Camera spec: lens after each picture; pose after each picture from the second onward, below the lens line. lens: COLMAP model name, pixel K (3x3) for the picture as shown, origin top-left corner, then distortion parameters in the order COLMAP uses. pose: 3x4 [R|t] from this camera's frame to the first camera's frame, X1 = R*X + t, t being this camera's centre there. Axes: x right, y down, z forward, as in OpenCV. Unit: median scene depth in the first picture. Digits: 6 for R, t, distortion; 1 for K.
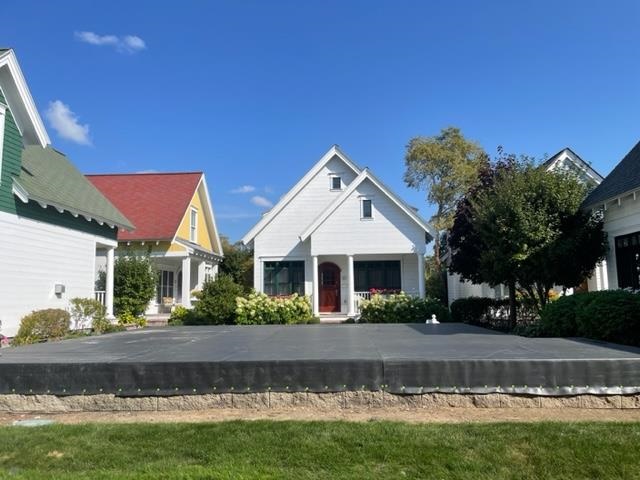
lens RADIAL K [[486.6, 0, 323.6], [0, 486.6, 243.5], [0, 0, 1]] dist [0.092132, -0.132380]
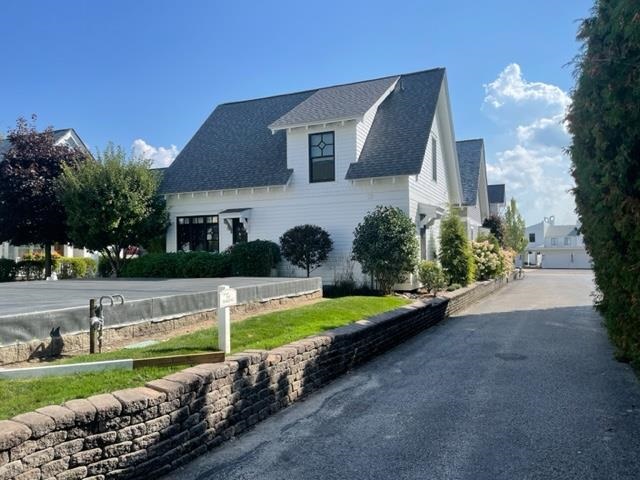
lens RADIAL K [[486.6, 0, 323.6], [0, 486.6, 243.5], [0, 0, 1]] dist [0.092132, -0.132380]
pose [[0.352226, 0.030239, 0.935426, -0.381240], [-0.095854, 0.995388, 0.003916, 0.012176], [-0.930993, -0.091044, 0.353500, 0.032342]]
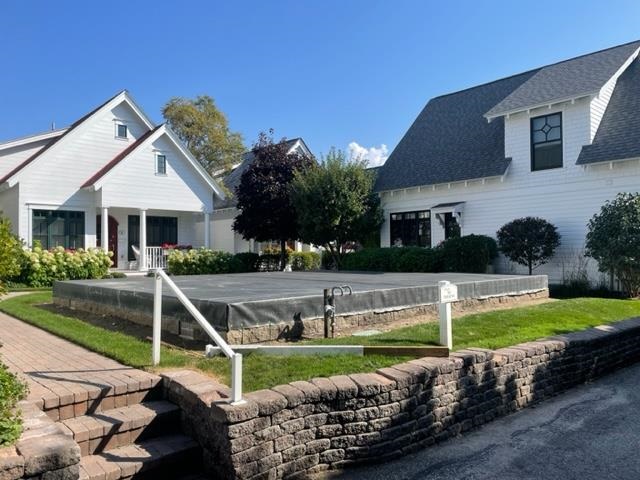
lens RADIAL K [[486.6, 0, 323.6], [0, 486.6, 243.5], [0, 0, 1]] dist [0.092132, -0.132380]
pose [[0.702749, 0.019176, 0.711179, -0.385960], [-0.078871, 0.995575, 0.051093, 0.012748], [-0.707052, -0.091997, 0.701152, 0.037431]]
